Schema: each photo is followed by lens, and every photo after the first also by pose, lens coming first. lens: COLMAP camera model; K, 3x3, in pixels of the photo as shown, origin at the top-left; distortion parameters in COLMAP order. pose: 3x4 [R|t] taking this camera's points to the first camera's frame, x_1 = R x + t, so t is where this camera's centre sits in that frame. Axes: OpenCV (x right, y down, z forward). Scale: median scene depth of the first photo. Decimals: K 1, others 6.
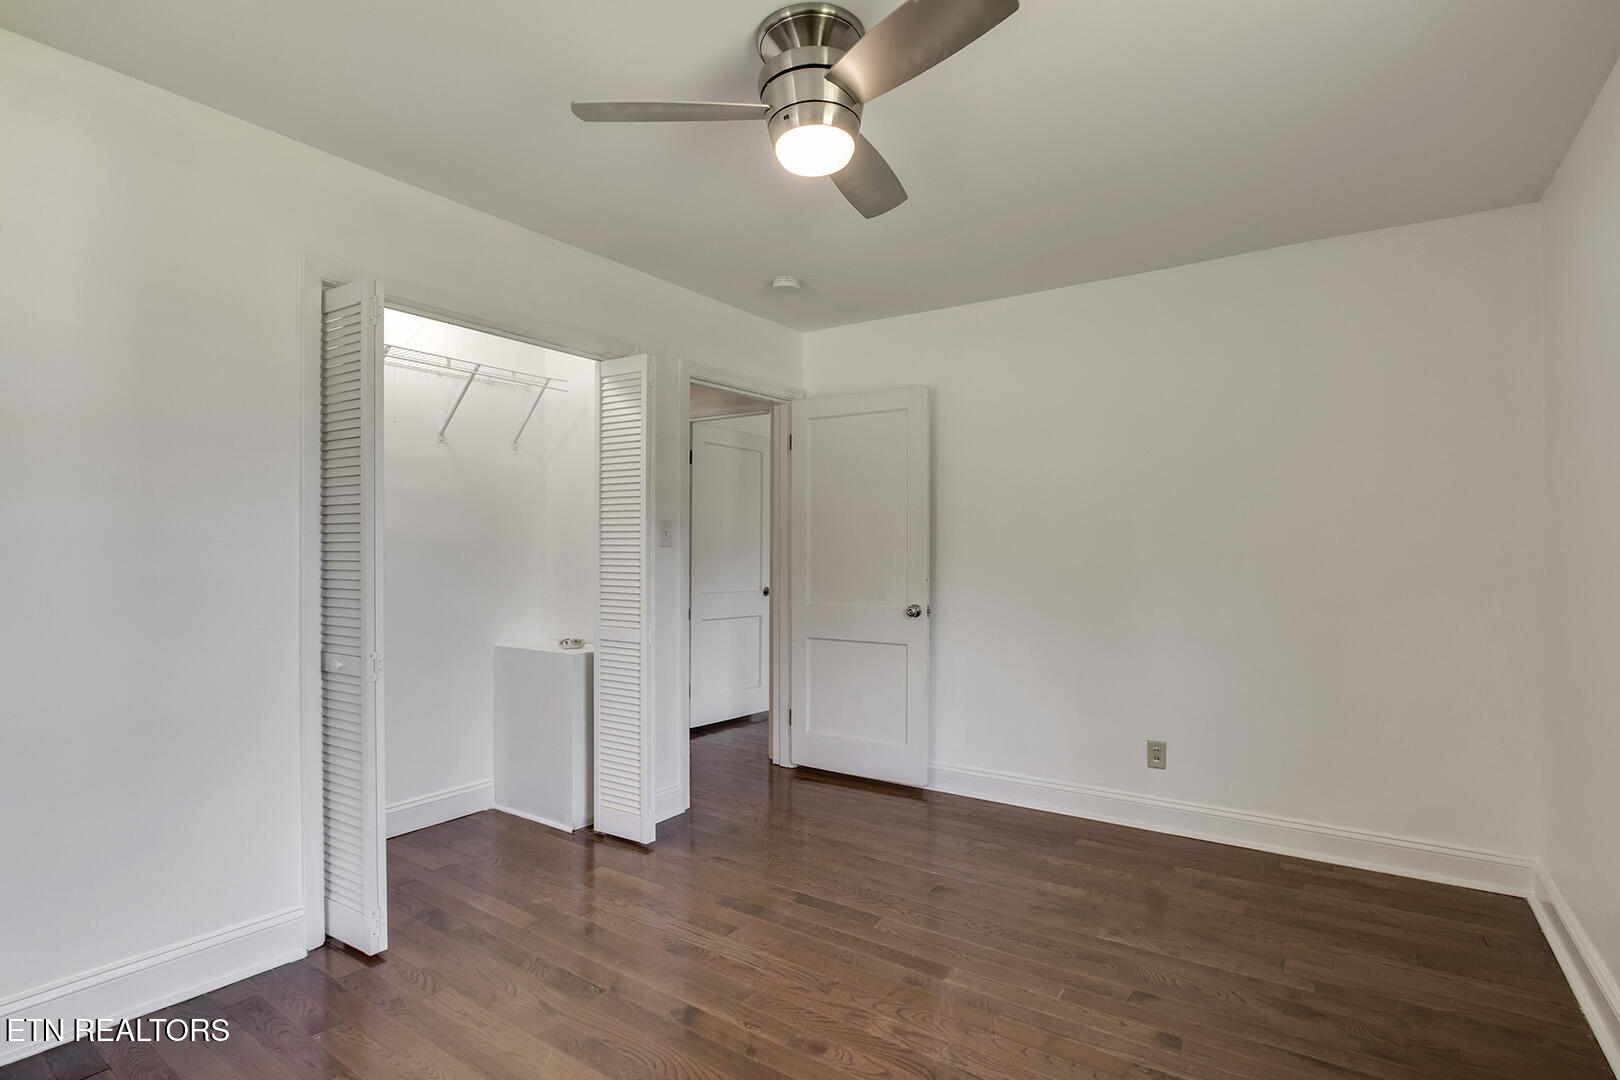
lens RADIAL K [[777.6, 0, 803.8], [0, 777.6, 543.7], [0, 0, 1]] dist [-0.017394, 0.000617]
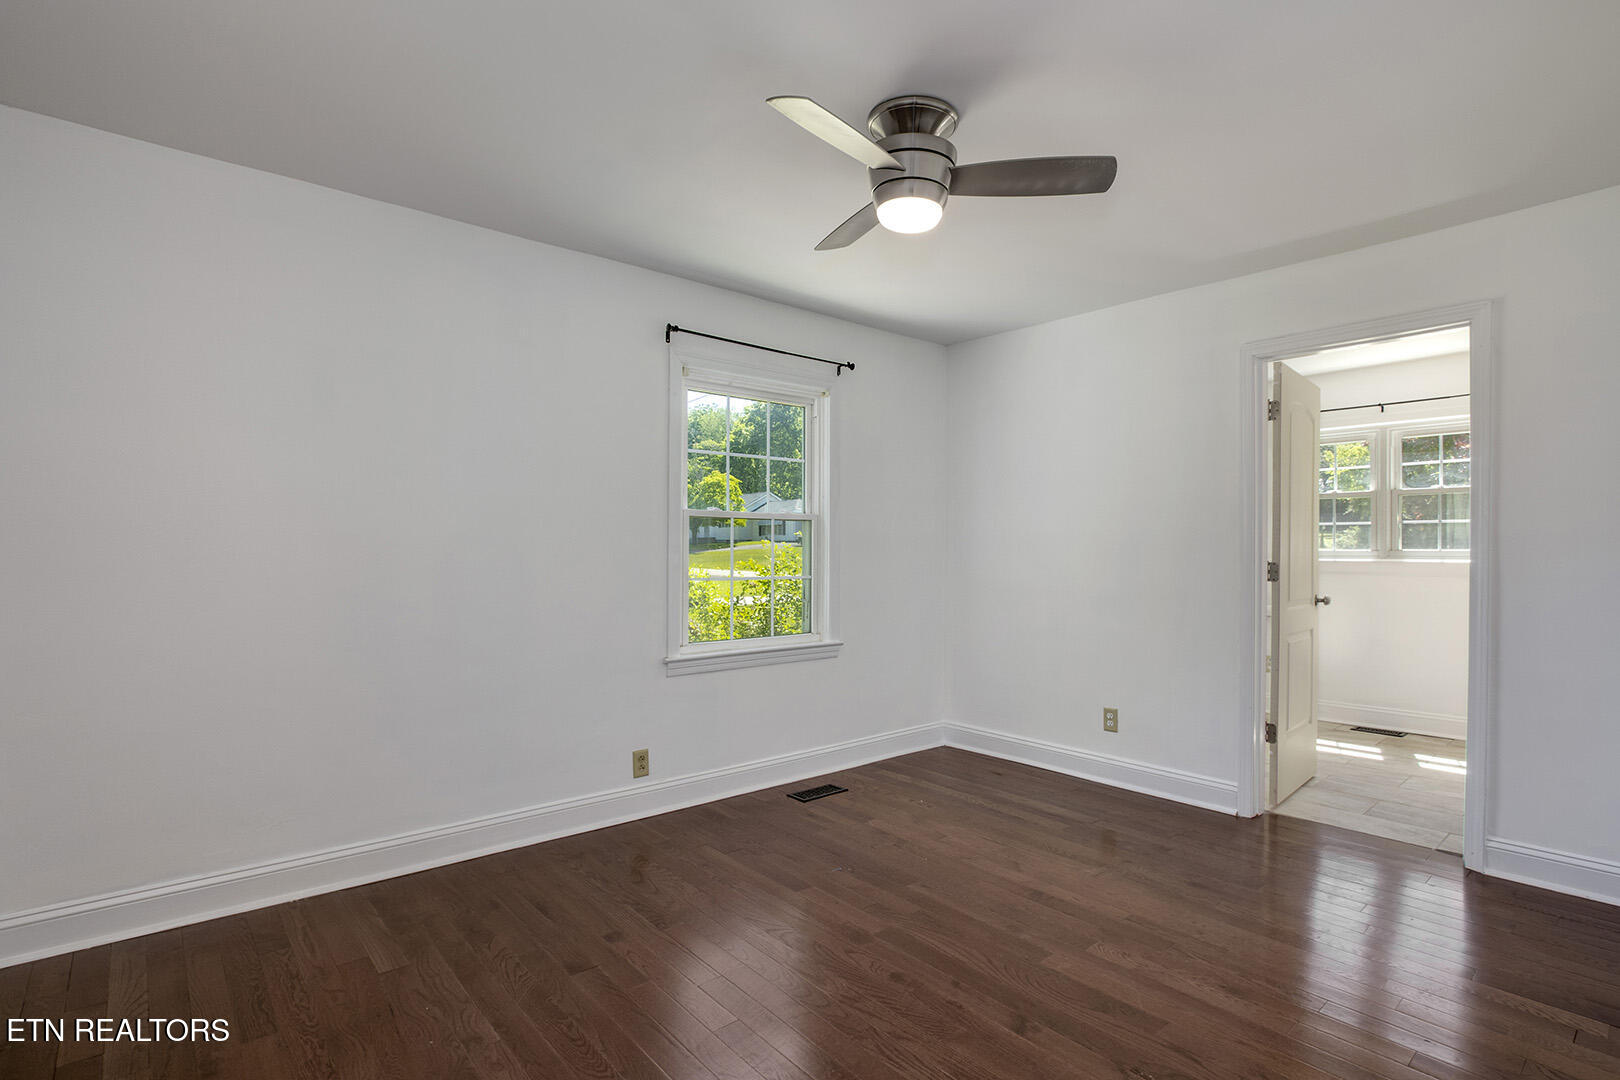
lens RADIAL K [[777.6, 0, 802.3], [0, 777.6, 546.3], [0, 0, 1]] dist [-0.017394, 0.000617]
pose [[-0.964608, -0.003948, 0.263660, -0.133538], [-0.005331, 0.999976, -0.004528, 0.014211], [-0.263635, -0.005773, -0.964605, 1.944505]]
